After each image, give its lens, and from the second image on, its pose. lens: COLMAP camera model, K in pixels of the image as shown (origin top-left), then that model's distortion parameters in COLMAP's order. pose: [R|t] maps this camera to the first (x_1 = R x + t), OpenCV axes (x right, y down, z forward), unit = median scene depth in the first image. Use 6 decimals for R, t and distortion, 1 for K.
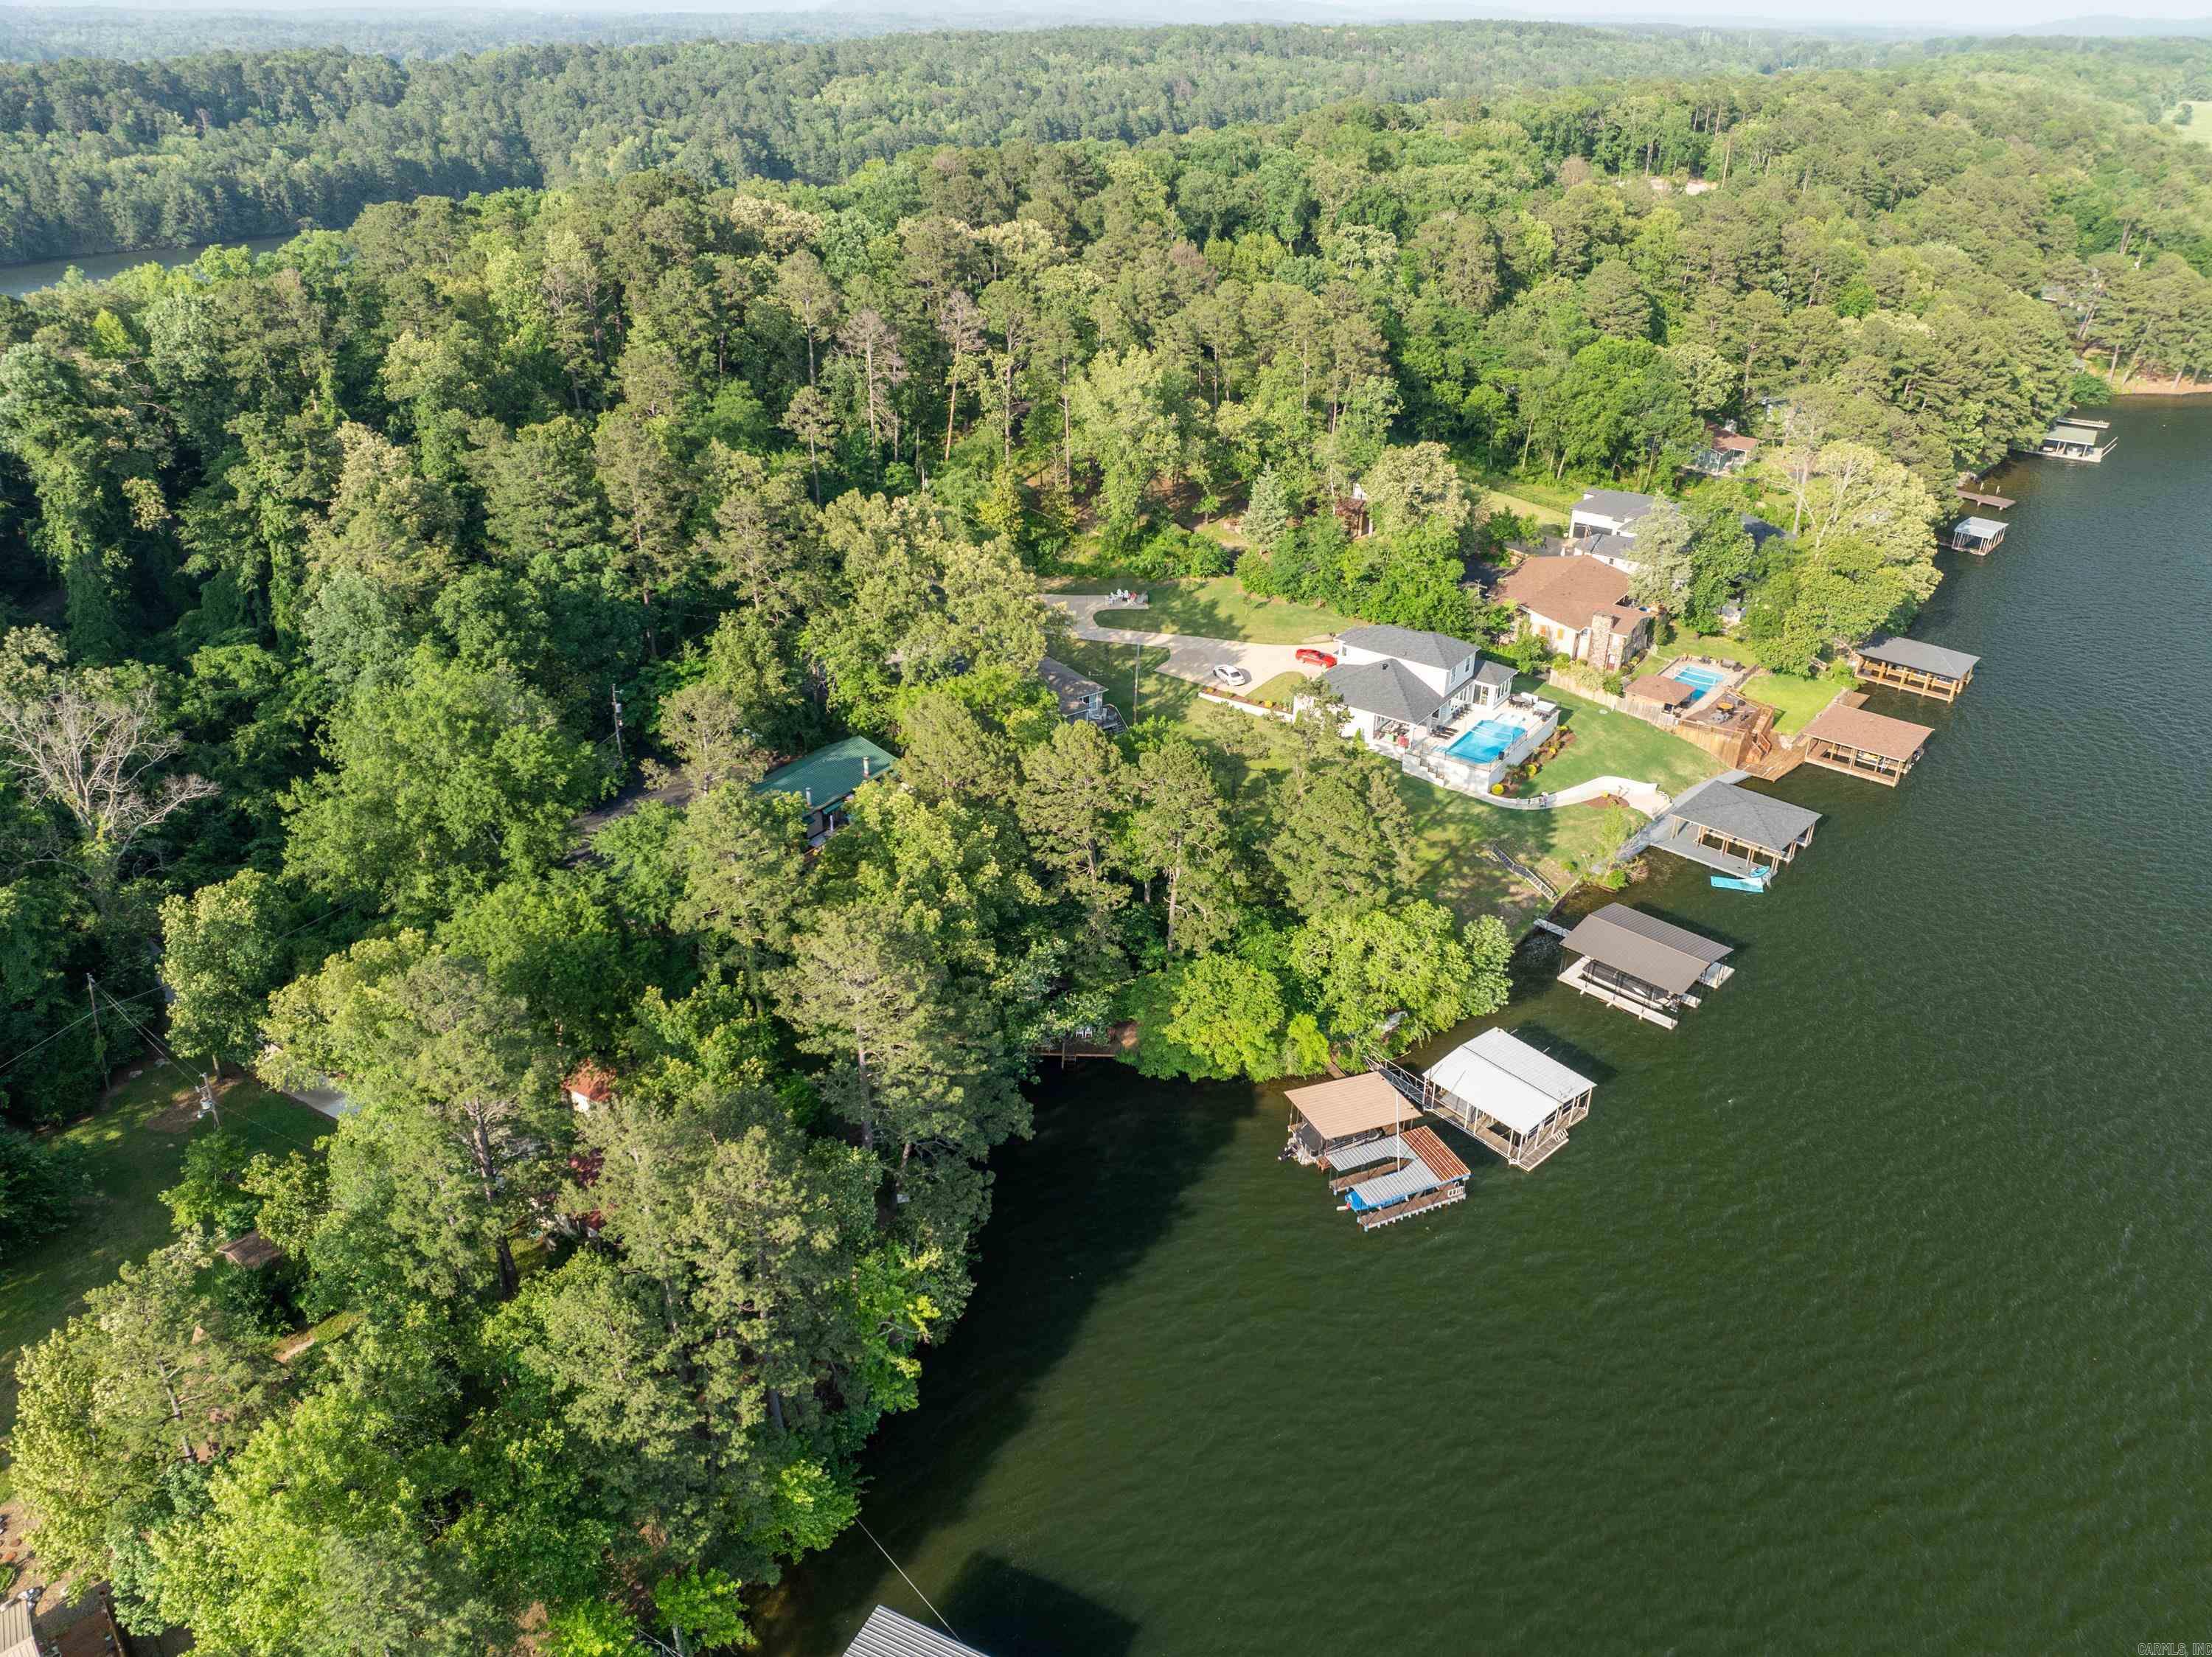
lens RADIAL K [[1558.4, 0, 1116.7], [0, 1558.4, 843.5], [0, 0, 1]] dist [-0.051630, 0.018012]
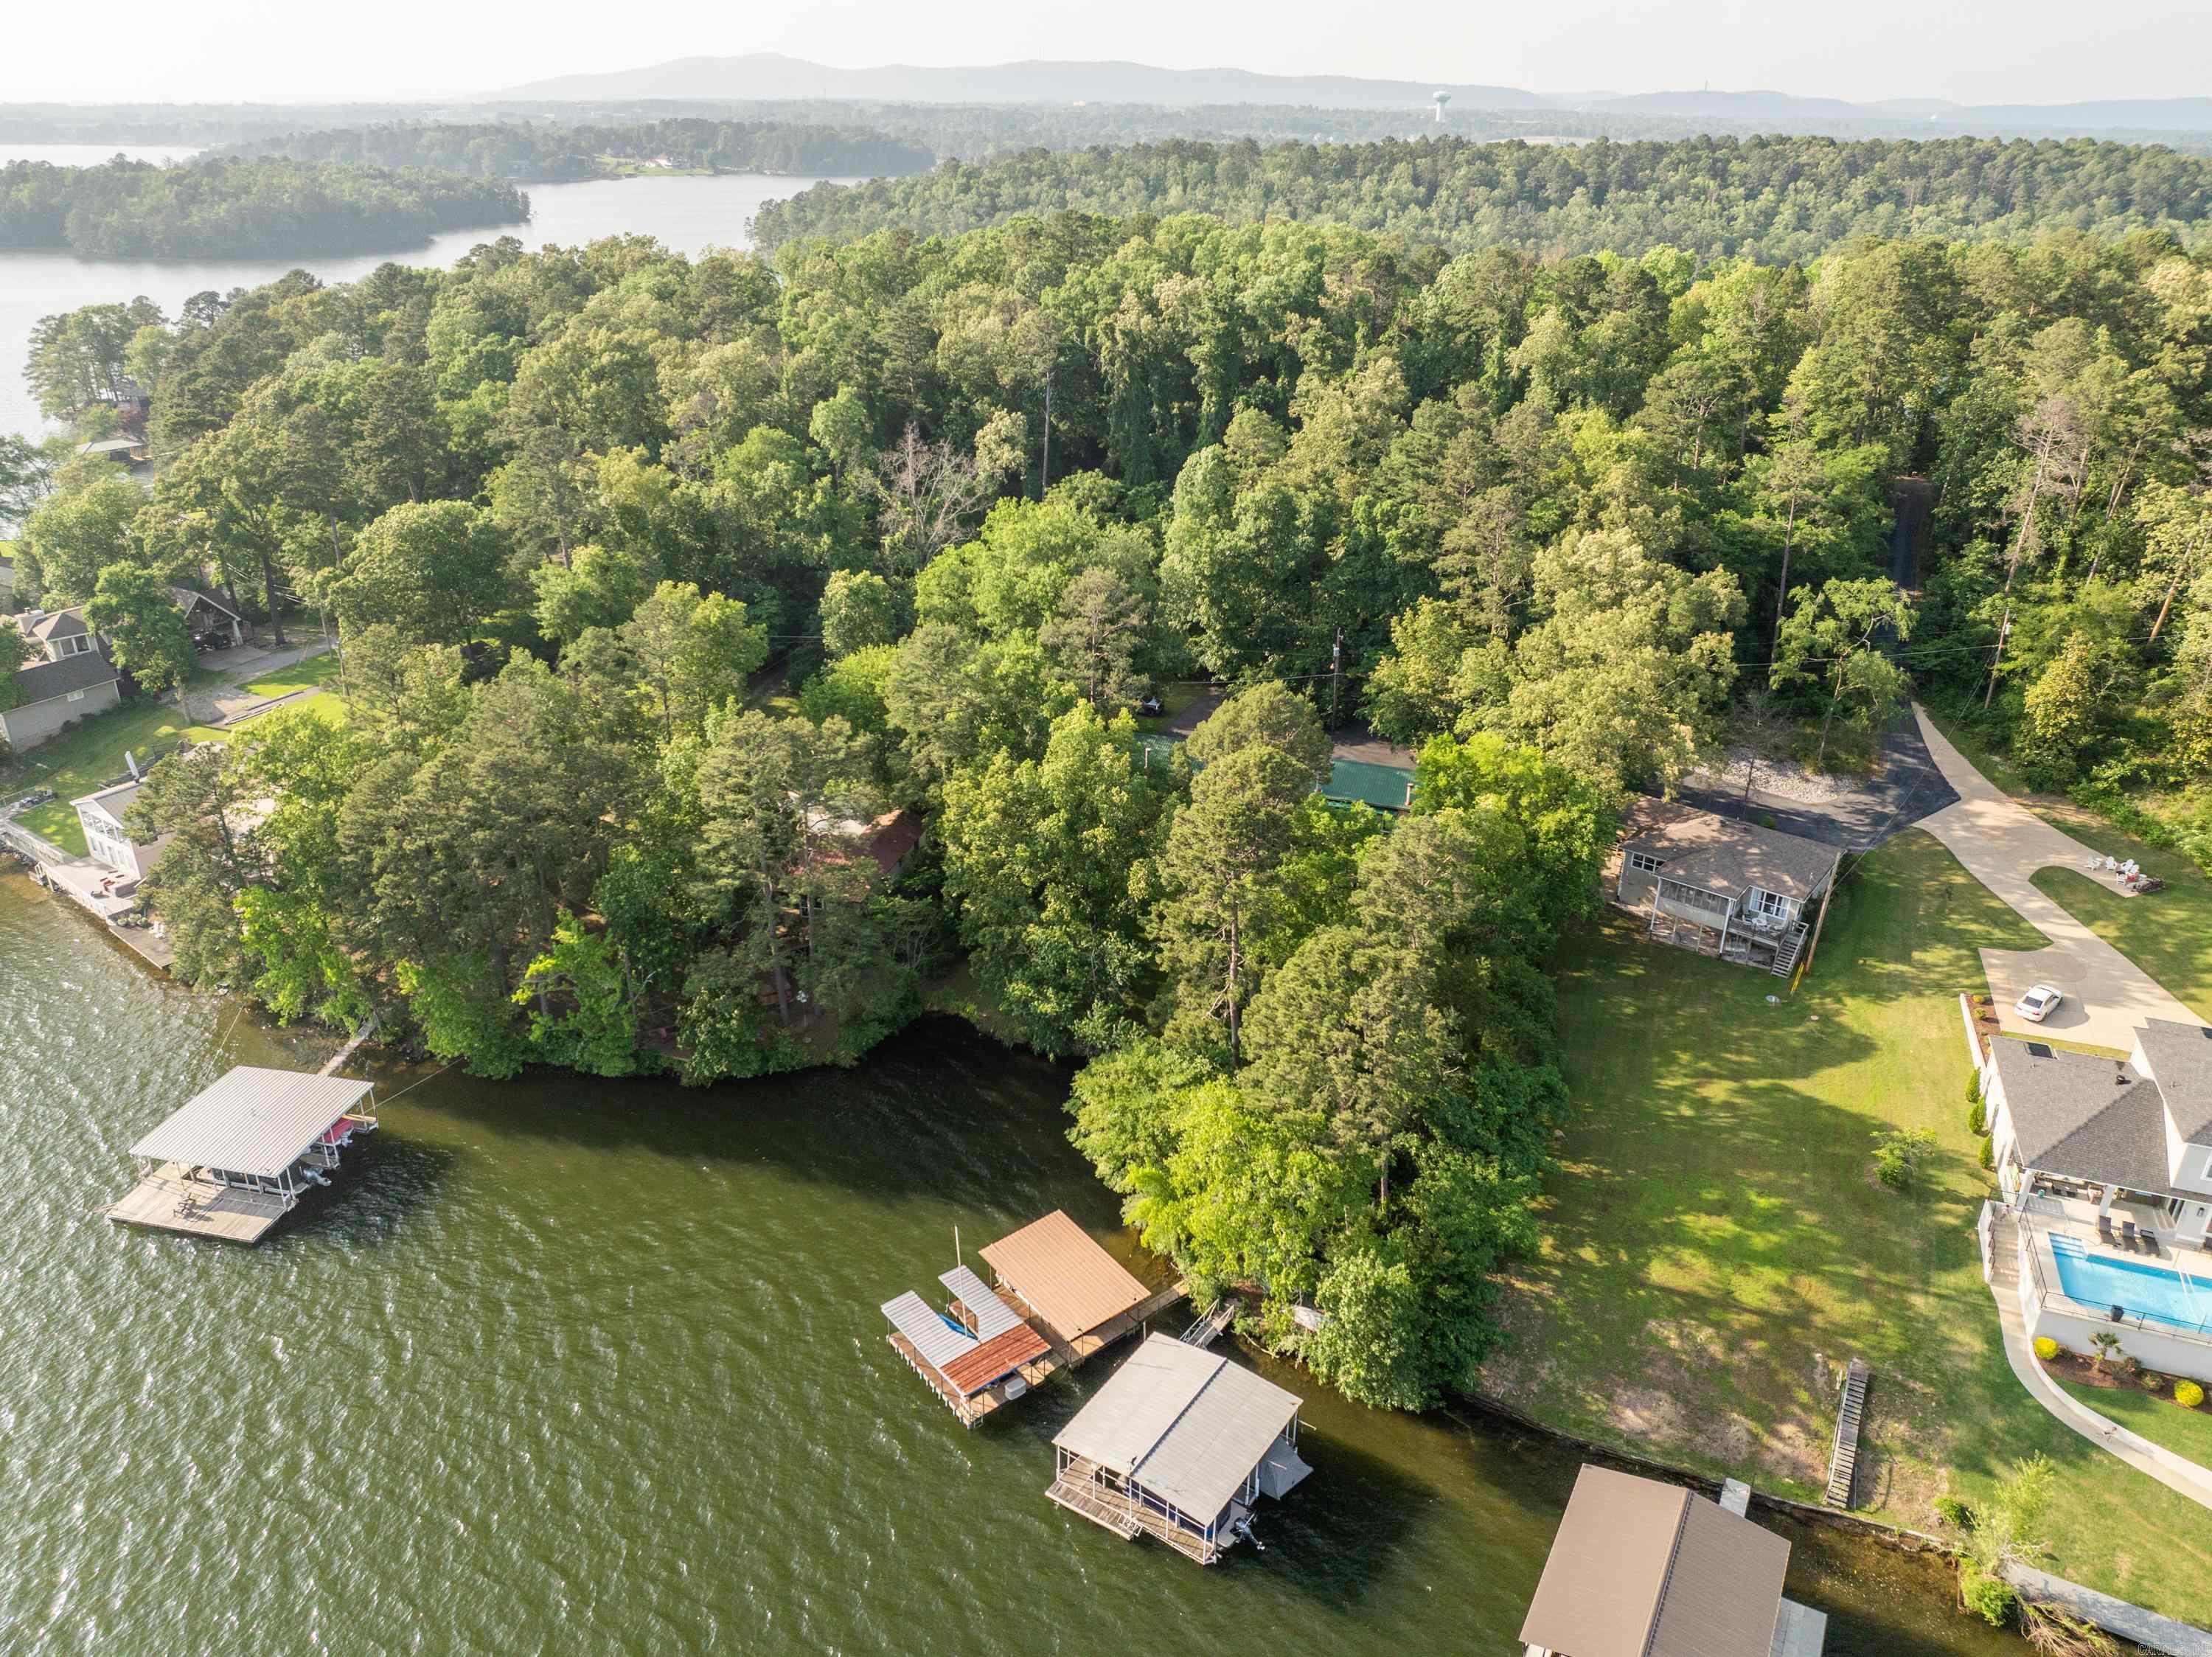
lens RADIAL K [[1558.4, 0, 1109.7], [0, 1558.4, 818.2], [0, 0, 1]] dist [-0.051630, 0.018012]
pose [[0.258735, 0.400499, -0.879009, 0.542227], [-0.472196, 0.846297, 0.246604, -0.163181], [0.842667, 0.351259, 0.408080, 0.454936]]
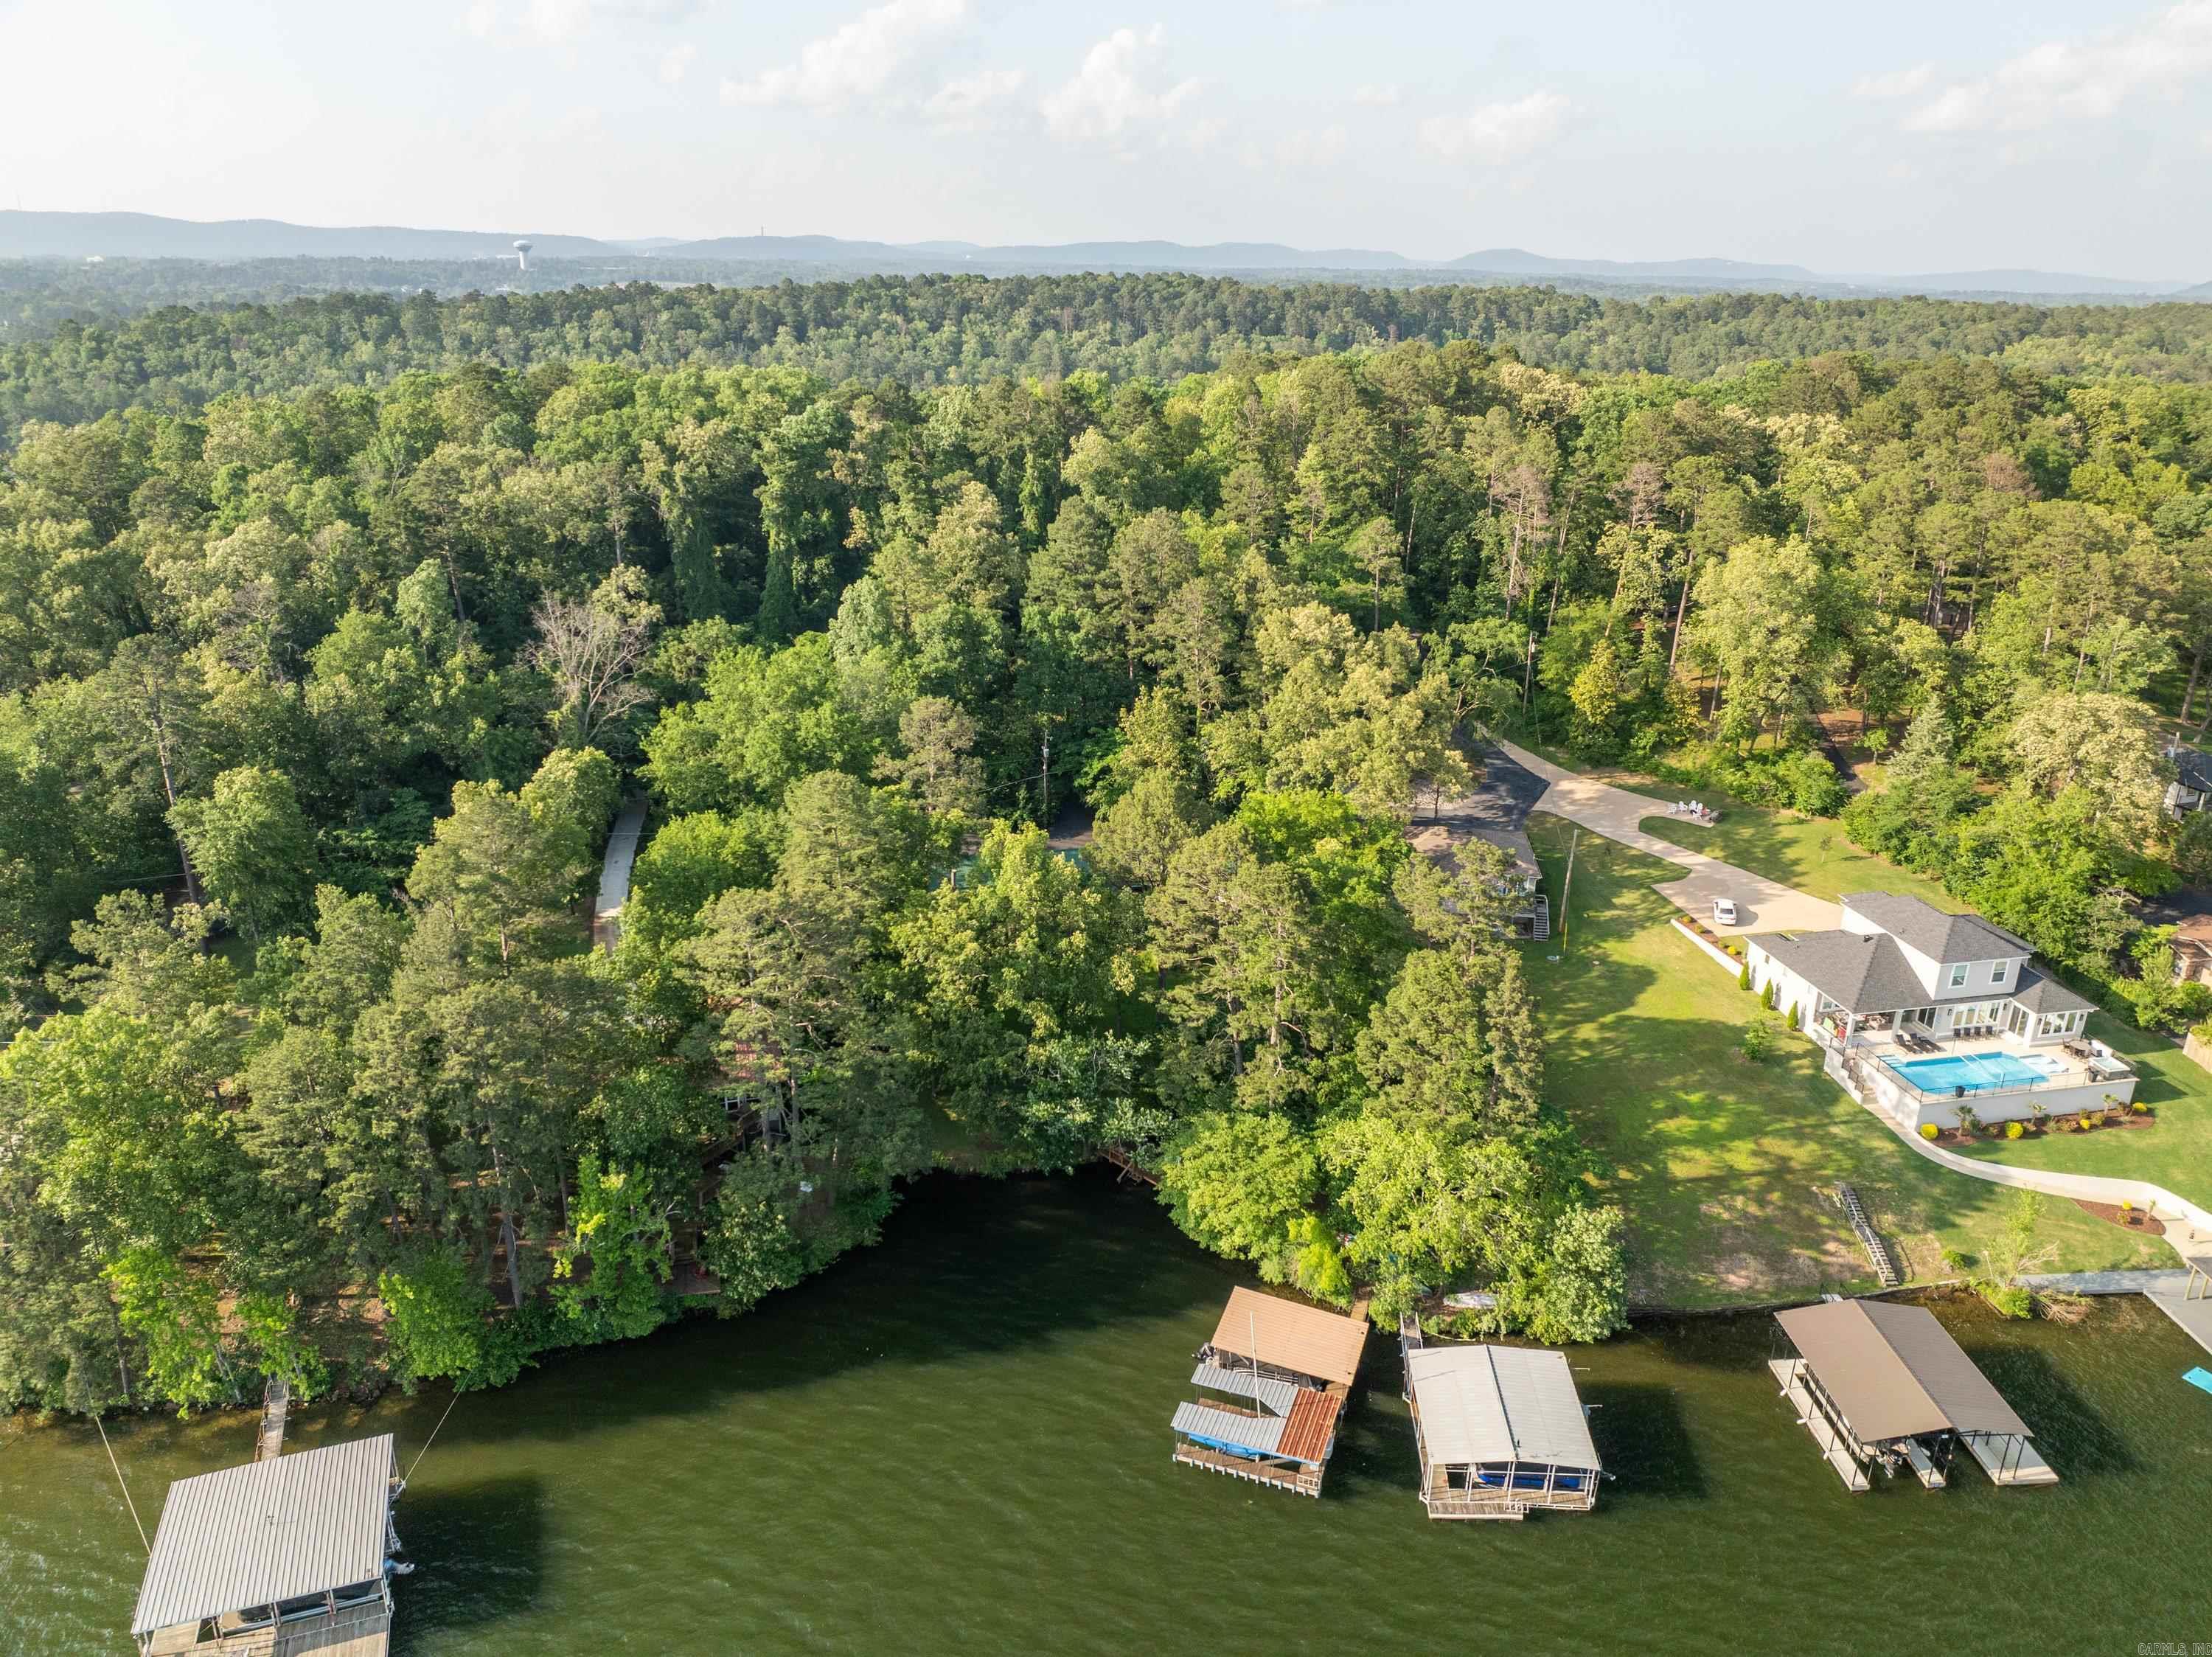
lens RADIAL K [[1558.4, 0, 1110.4], [0, 1558.4, 826.8], [0, 0, 1]] dist [-0.051630, 0.018012]
pose [[0.724863, 0.235983, -0.647214, 0.394859], [-0.336454, 0.941097, -0.033684, -0.015668], [0.601142, 0.242174, 0.761564, 0.194202]]
